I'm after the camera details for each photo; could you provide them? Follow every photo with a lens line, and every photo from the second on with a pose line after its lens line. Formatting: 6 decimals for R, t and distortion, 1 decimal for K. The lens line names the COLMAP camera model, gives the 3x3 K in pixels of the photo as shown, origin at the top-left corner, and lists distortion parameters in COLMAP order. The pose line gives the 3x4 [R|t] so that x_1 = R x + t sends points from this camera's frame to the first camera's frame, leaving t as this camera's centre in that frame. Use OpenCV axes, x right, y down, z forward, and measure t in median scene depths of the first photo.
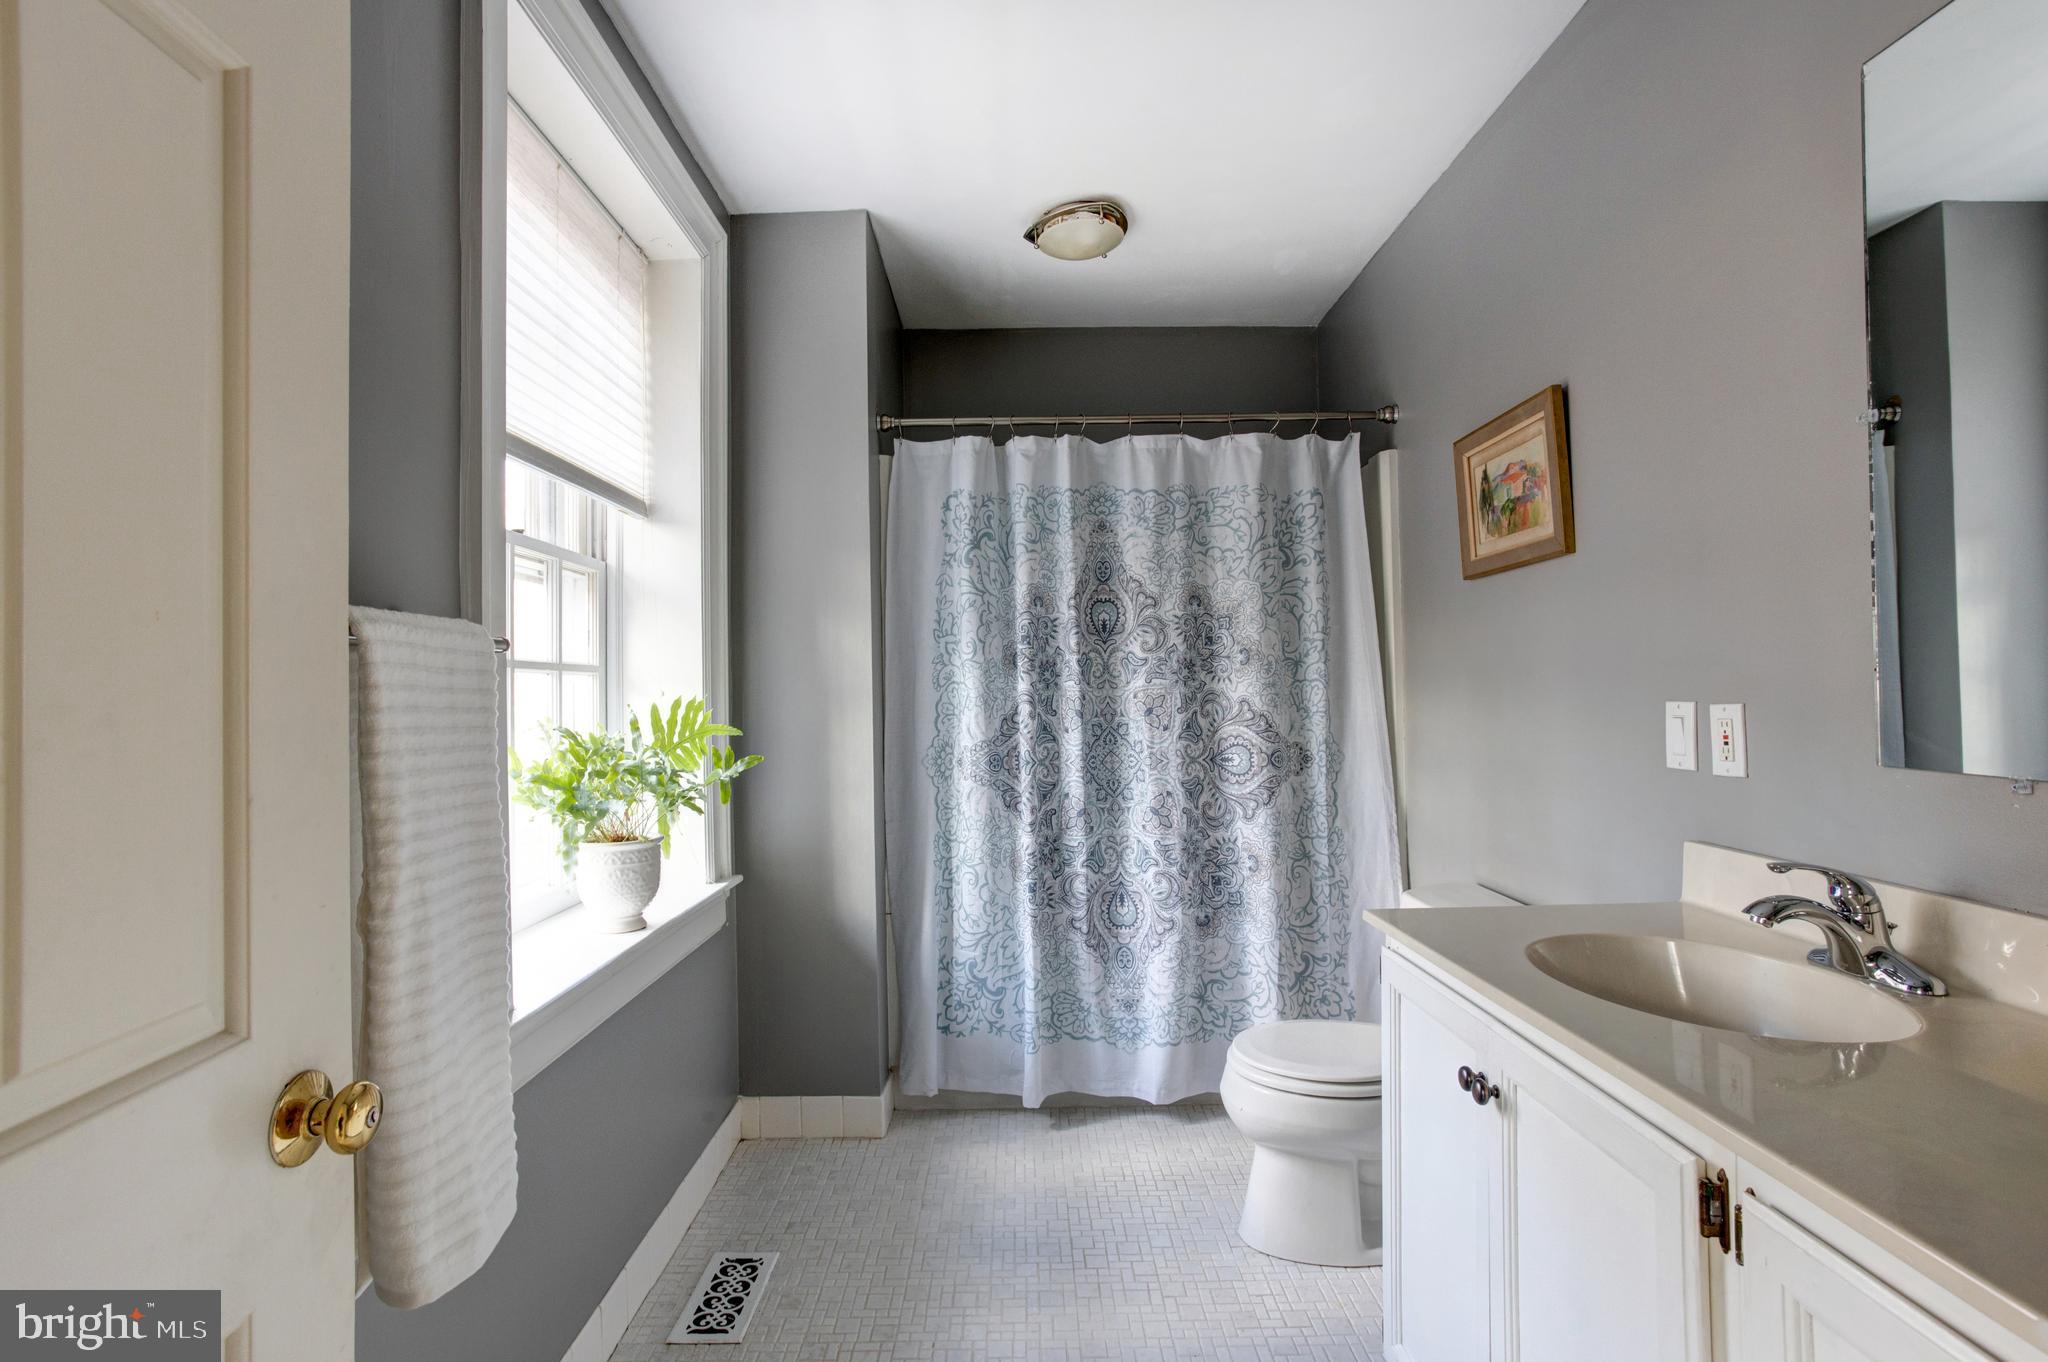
lens RADIAL K [[1039.7, 0, 1023.3], [0, 1039.7, 671.3], [0, 0, 1]] dist [-0.002168, 0.032752]
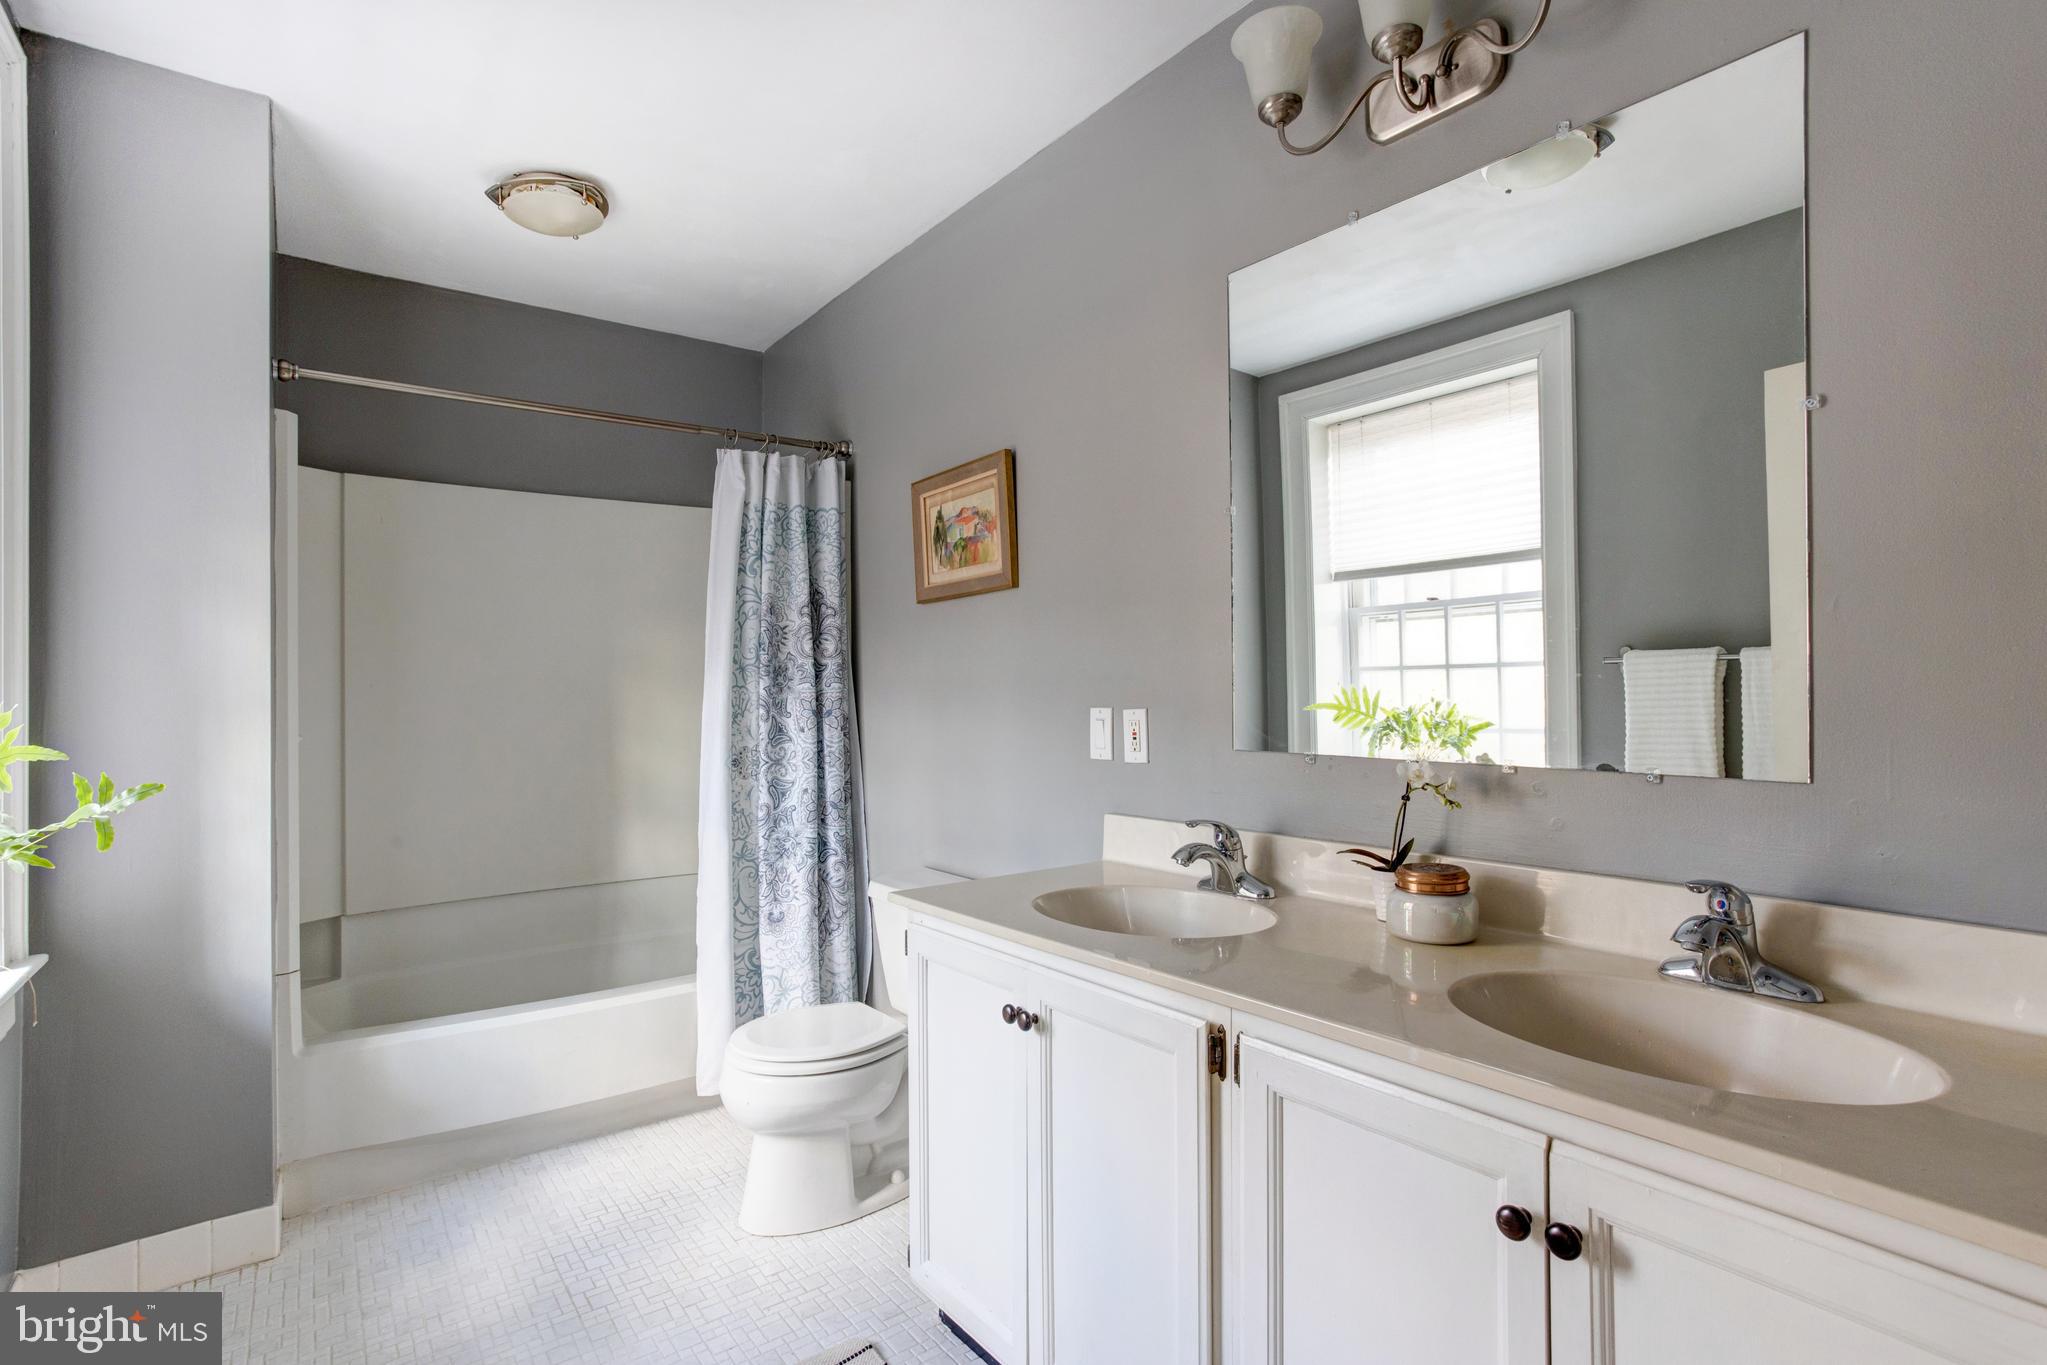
lens RADIAL K [[1046.7, 0, 1023.5], [0, 1046.7, 682.5], [0, 0, 1]] dist [-0.003970, 0.032441]
pose [[0.813772, 0.010550, 0.581089, -0.183255], [-0.009347, 0.999943, -0.005065, 0.004308], [-0.581109, -0.001310, 0.813825, -0.007376]]
